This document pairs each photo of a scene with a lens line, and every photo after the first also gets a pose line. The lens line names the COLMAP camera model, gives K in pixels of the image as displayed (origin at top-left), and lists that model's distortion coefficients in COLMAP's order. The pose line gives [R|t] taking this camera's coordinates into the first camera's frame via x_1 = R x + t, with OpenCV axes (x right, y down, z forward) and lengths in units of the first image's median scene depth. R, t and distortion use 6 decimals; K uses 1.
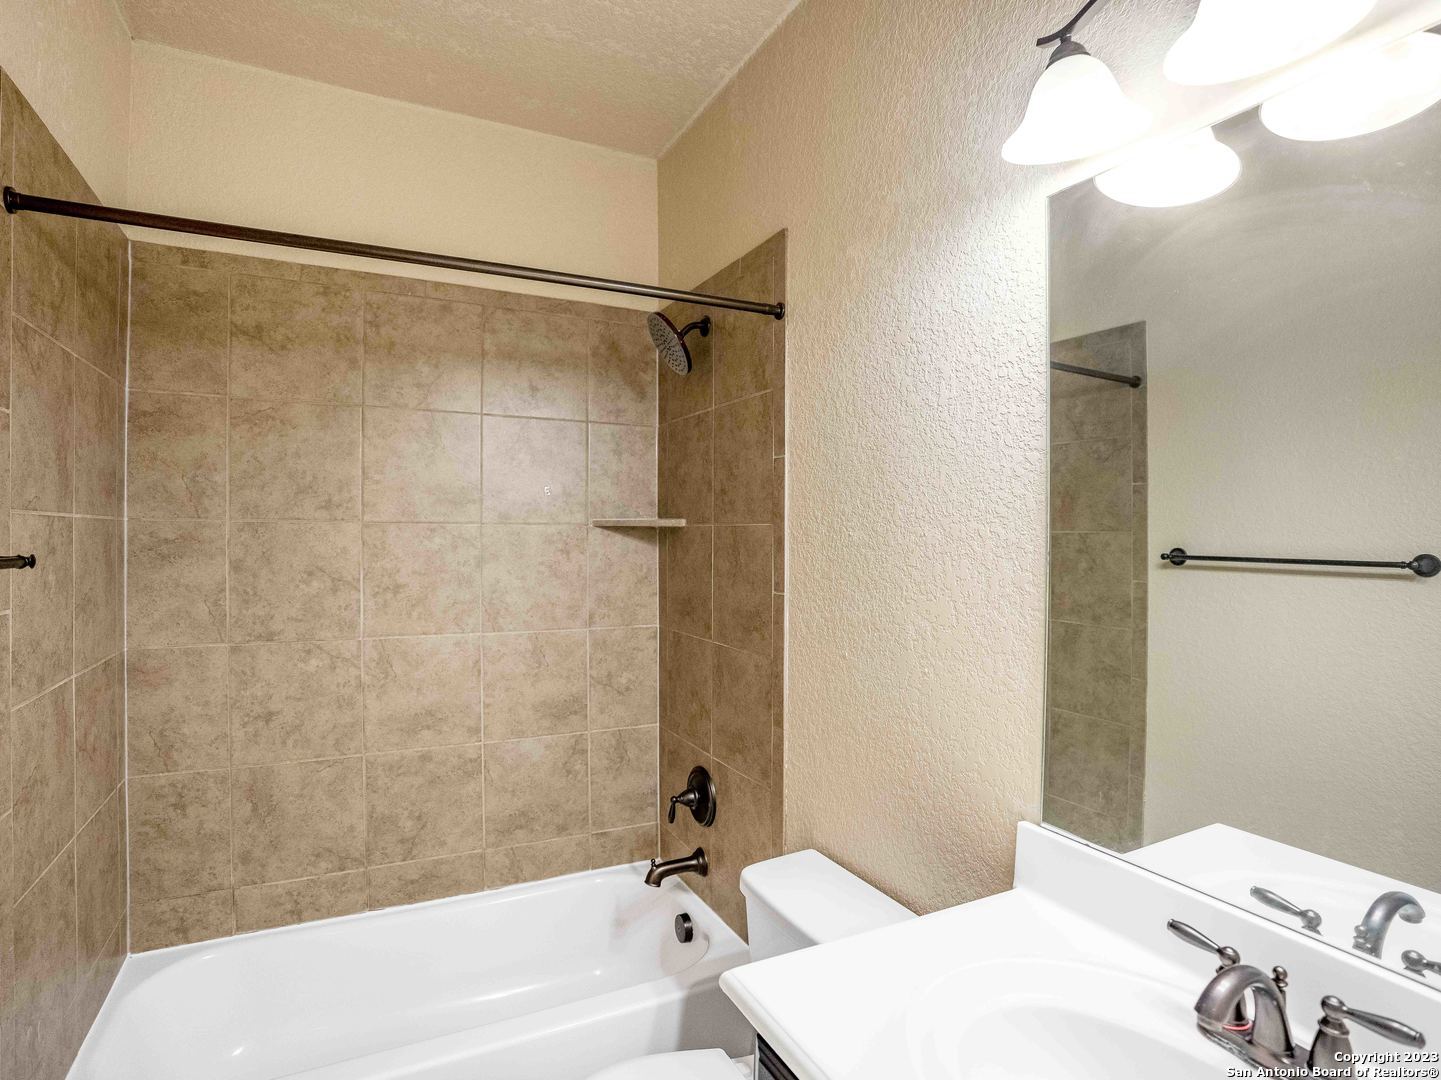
lens RADIAL K [[771.9, 0, 720.1], [0, 771.9, 539.4], [0, 0, 1]] dist [-0.036770, 0.003009]
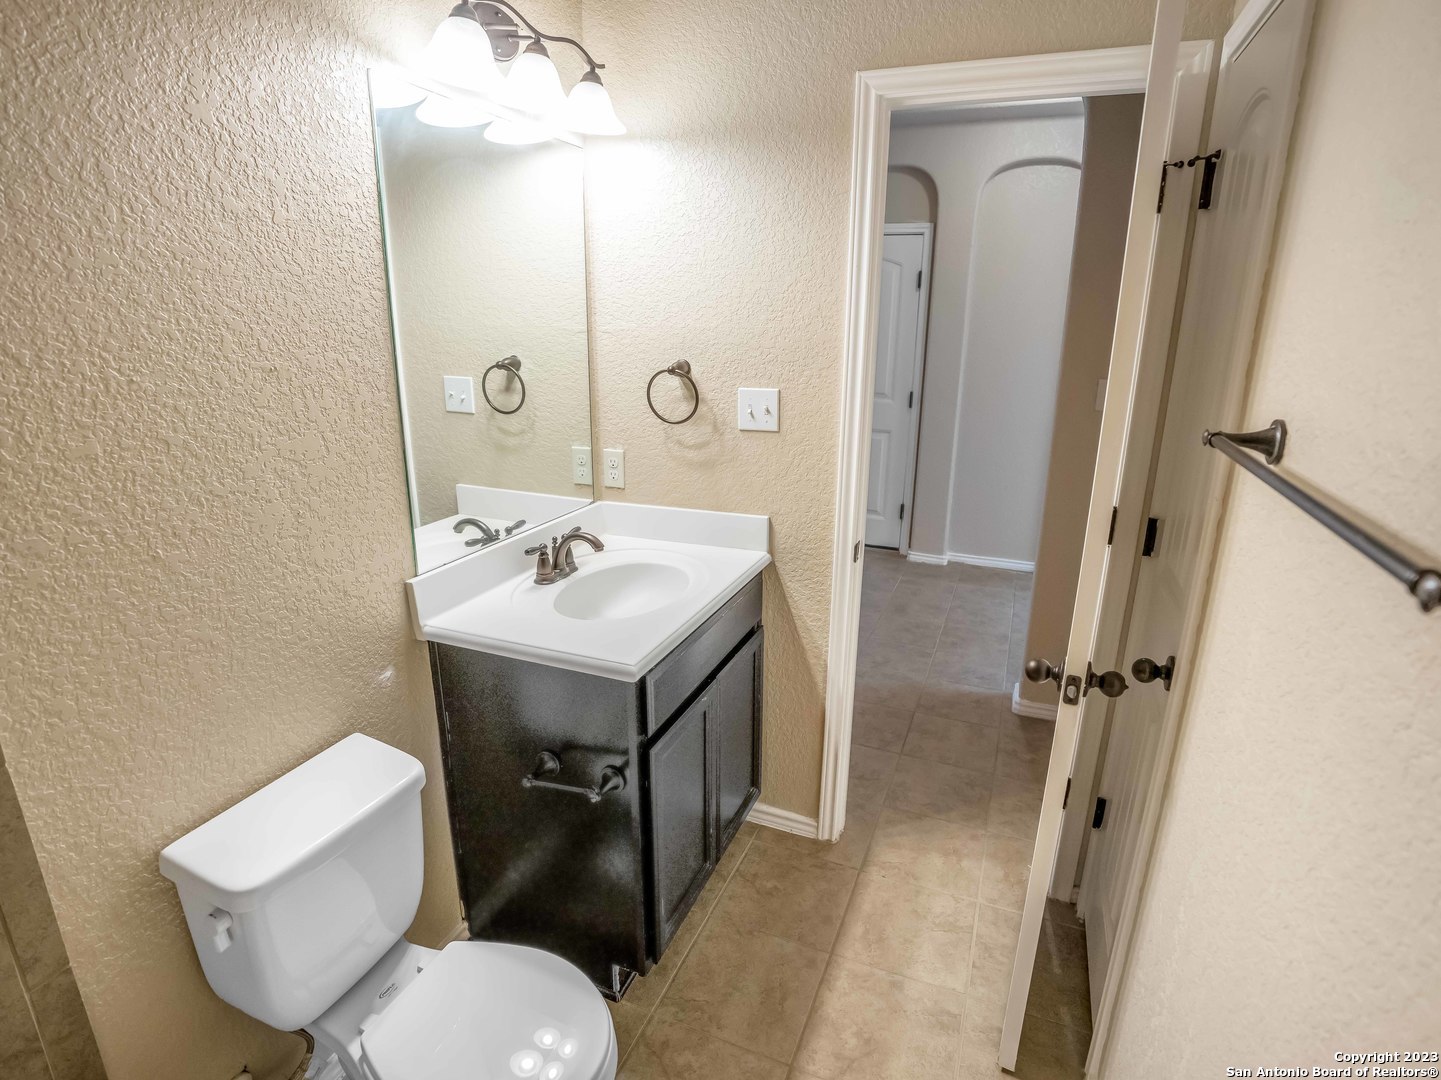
lens RADIAL K [[771.9, 0, 723.4], [0, 771.9, 547.6], [0, 0, 1]] dist [-0.036770, 0.003009]
pose [[-0.660664, -0.228632, 0.715018, -0.826261], [-0.006966, 0.954318, 0.298713, -0.082173], [-0.750650, 0.192368, -0.632076, 1.288490]]
